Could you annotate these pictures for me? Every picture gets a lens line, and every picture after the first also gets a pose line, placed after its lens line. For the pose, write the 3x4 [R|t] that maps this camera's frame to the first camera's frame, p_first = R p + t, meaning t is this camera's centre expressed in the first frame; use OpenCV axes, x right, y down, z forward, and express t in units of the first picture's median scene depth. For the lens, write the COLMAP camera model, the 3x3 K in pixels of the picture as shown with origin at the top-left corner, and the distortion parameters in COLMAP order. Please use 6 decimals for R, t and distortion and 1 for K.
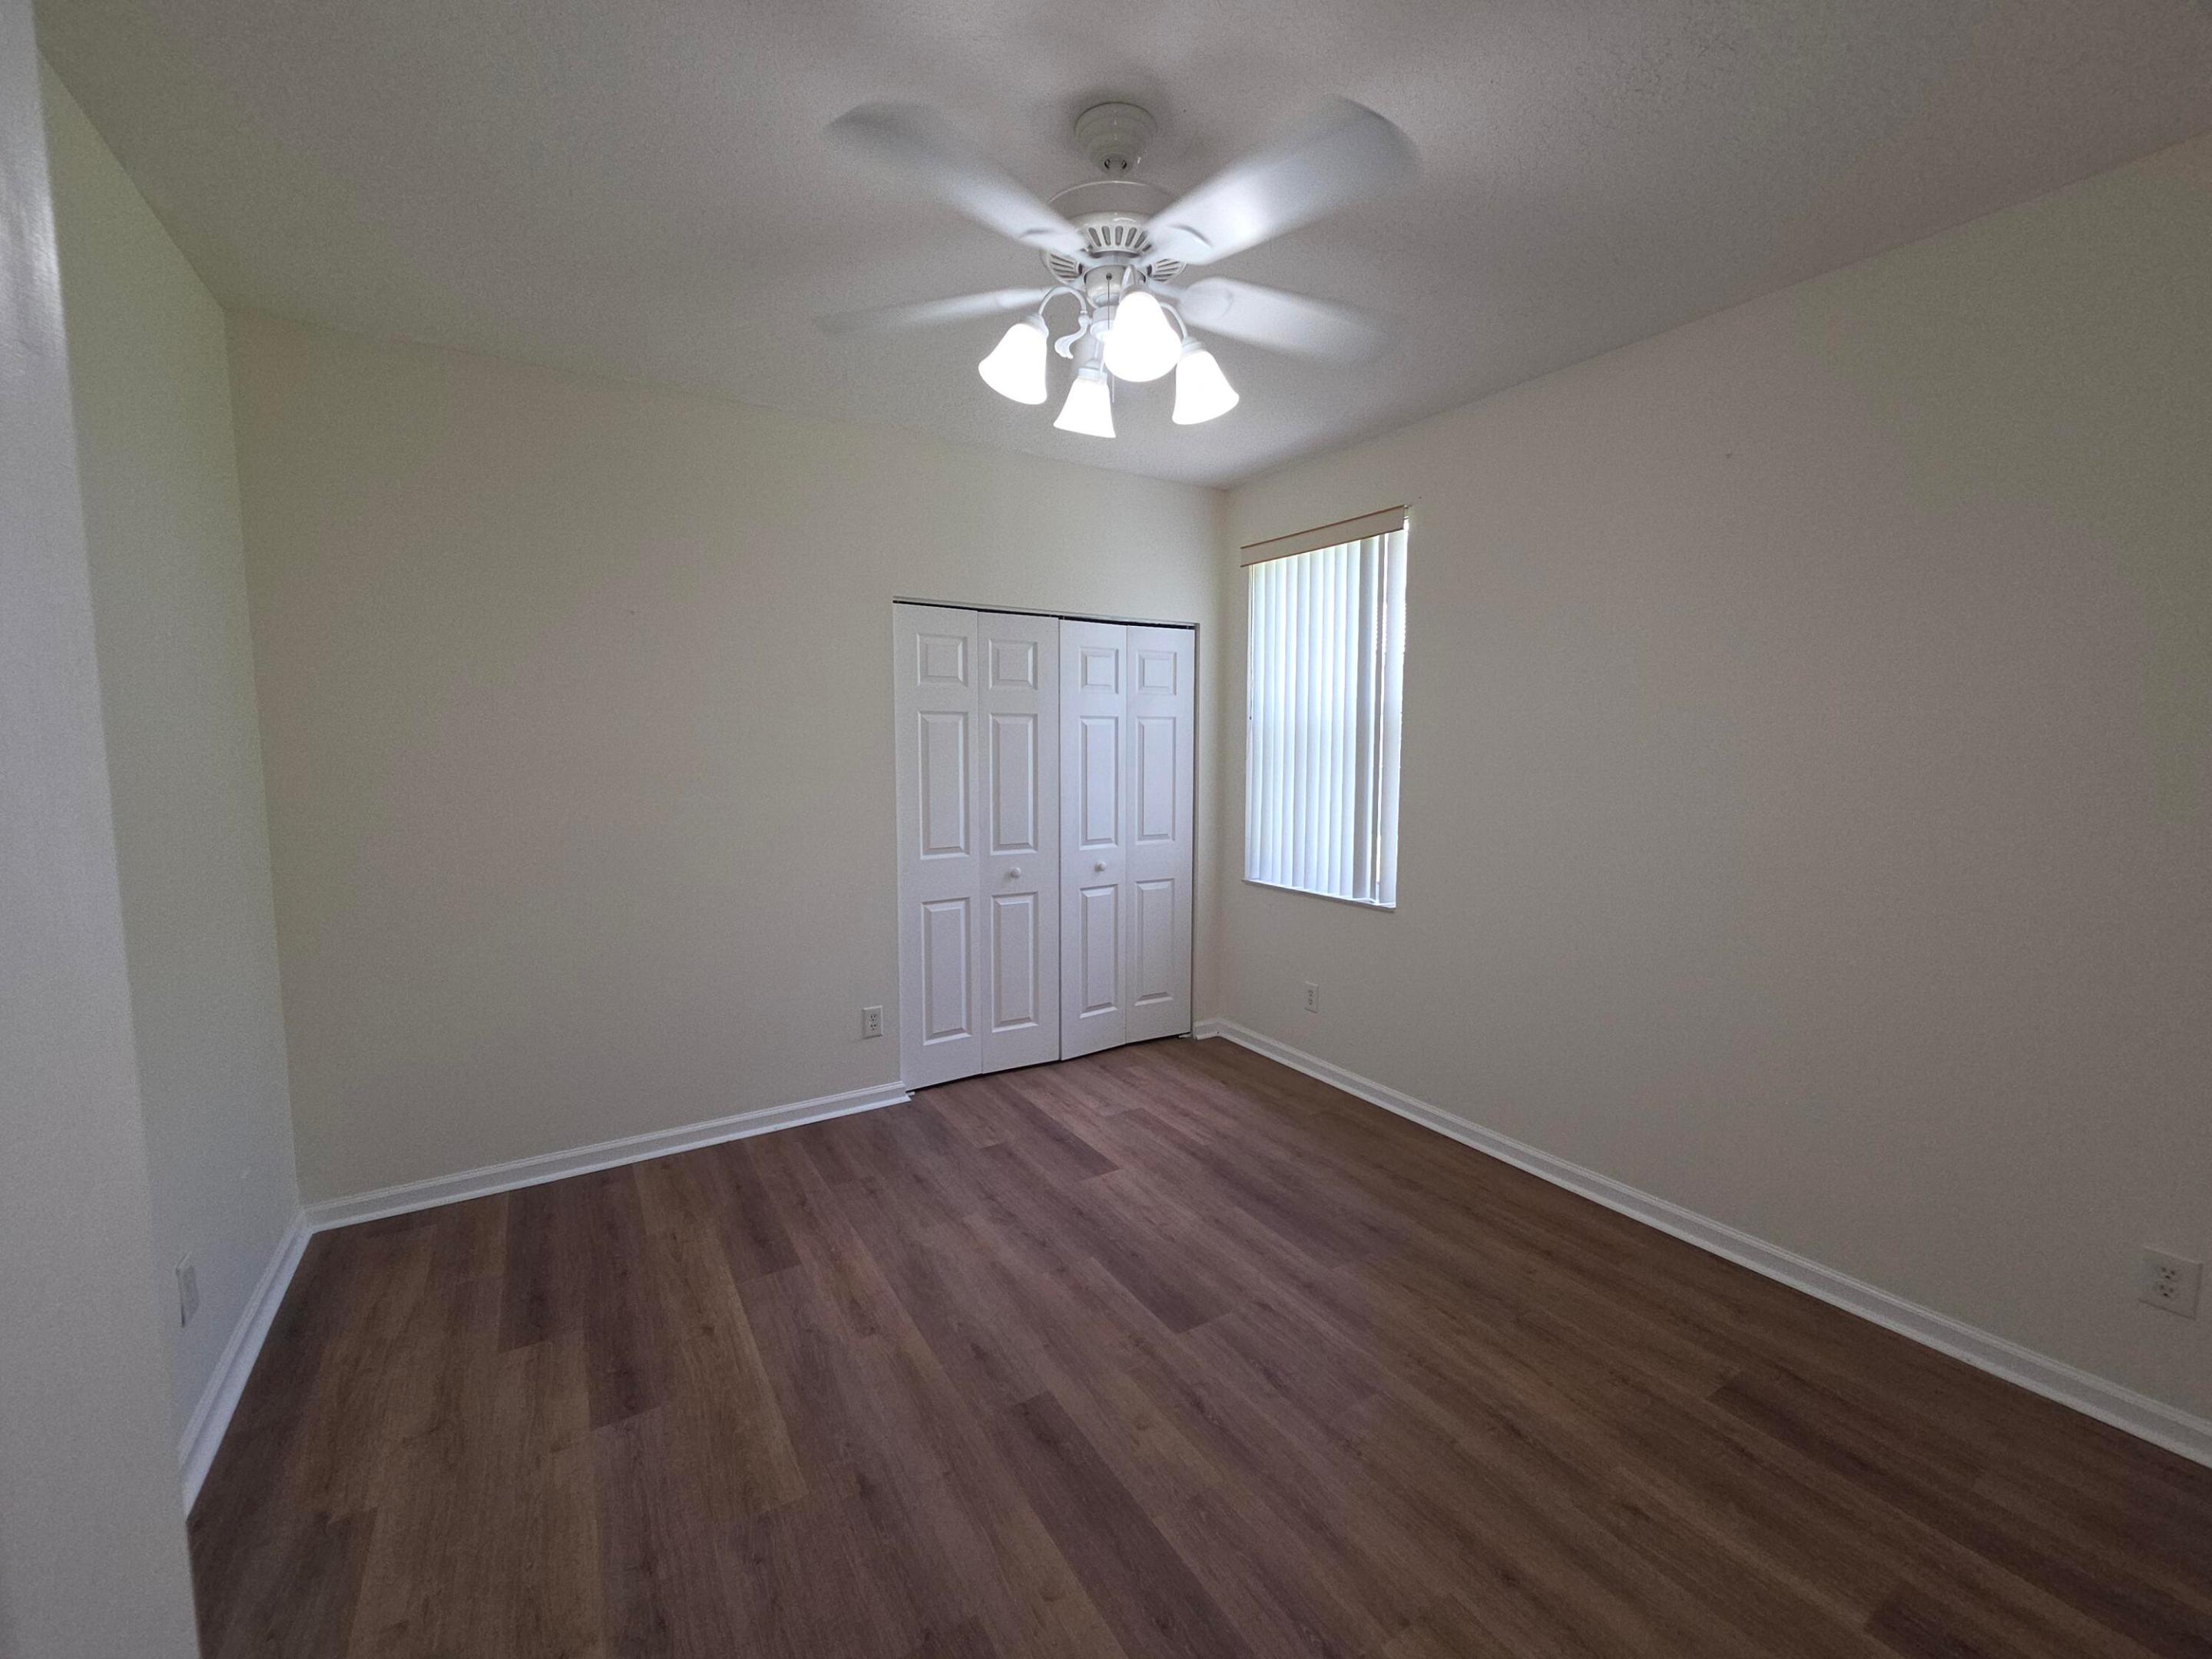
lens RADIAL K [[905.3, 0, 1107.1], [0, 905.3, 826.4], [0, 0, 1]] dist [0.004274, -0.000984]
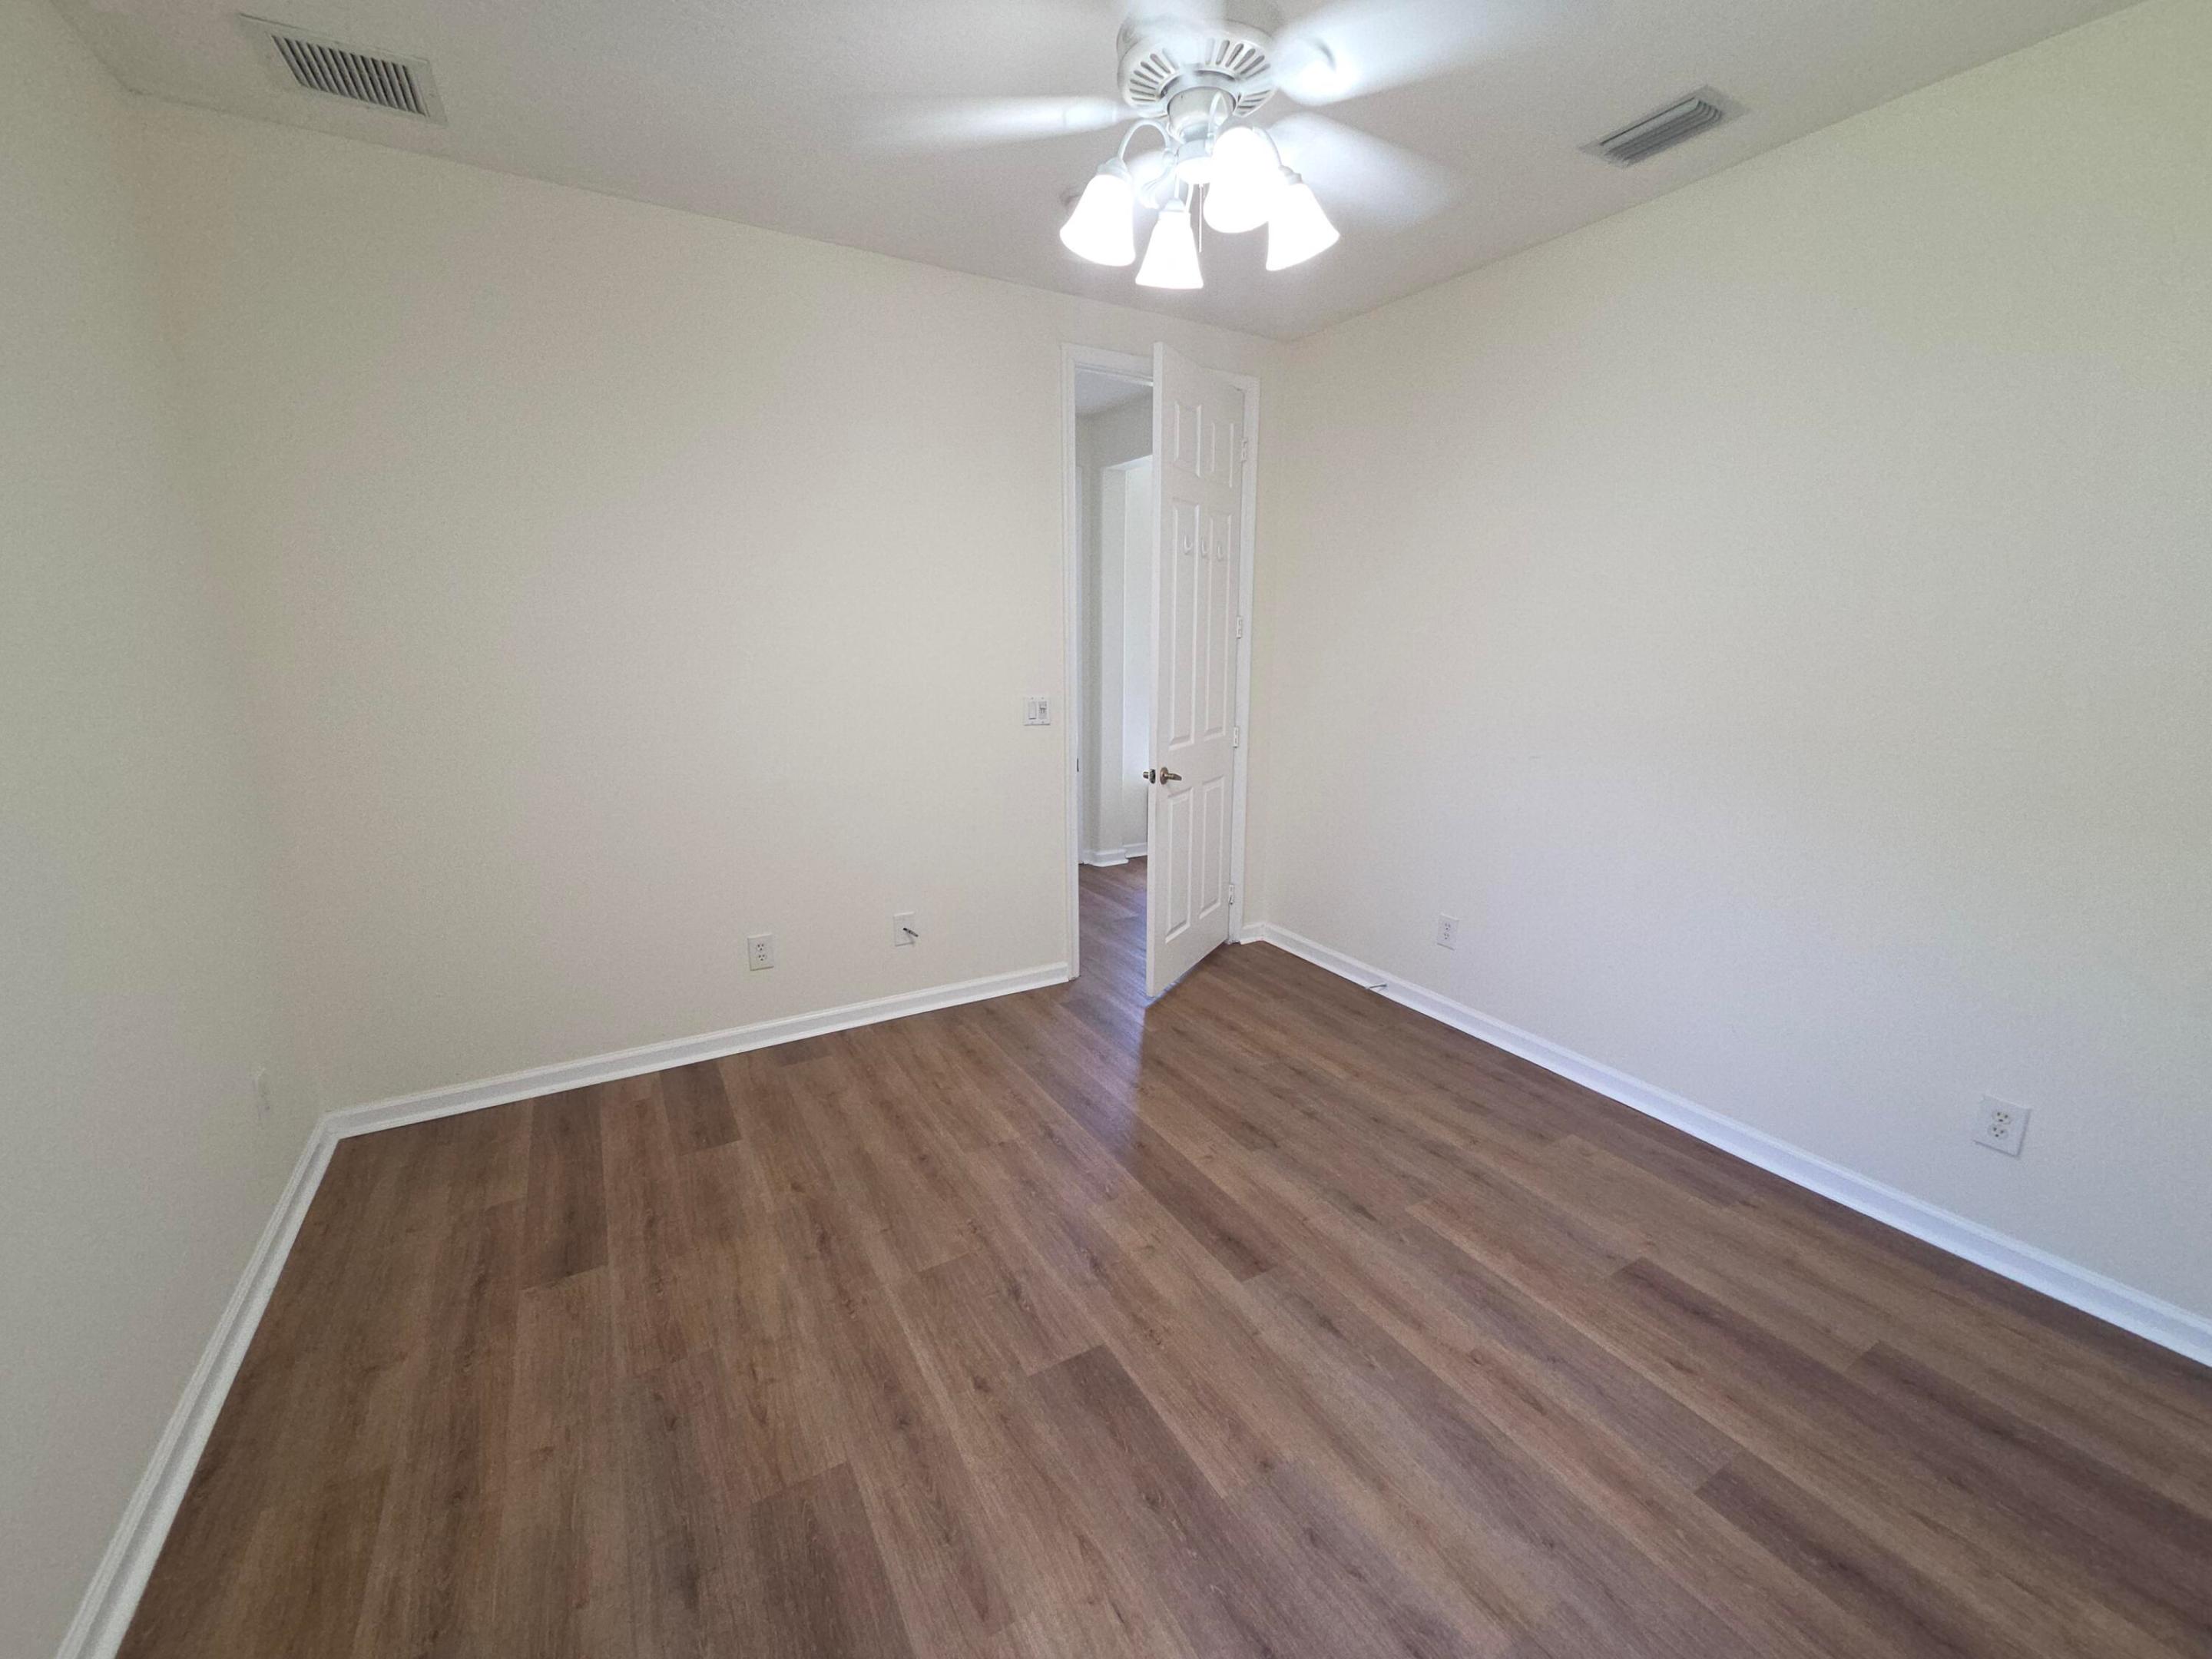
lens RADIAL K [[905.3, 0, 1108.1], [0, 905.3, 827.6], [0, 0, 1]] dist [0.004274, -0.000984]
pose [[-0.999490, -0.011614, 0.029755, 0.058982], [-0.002042, 0.952884, 0.303329, -0.165752], [-0.031876, 0.303113, -0.952421, 1.822273]]
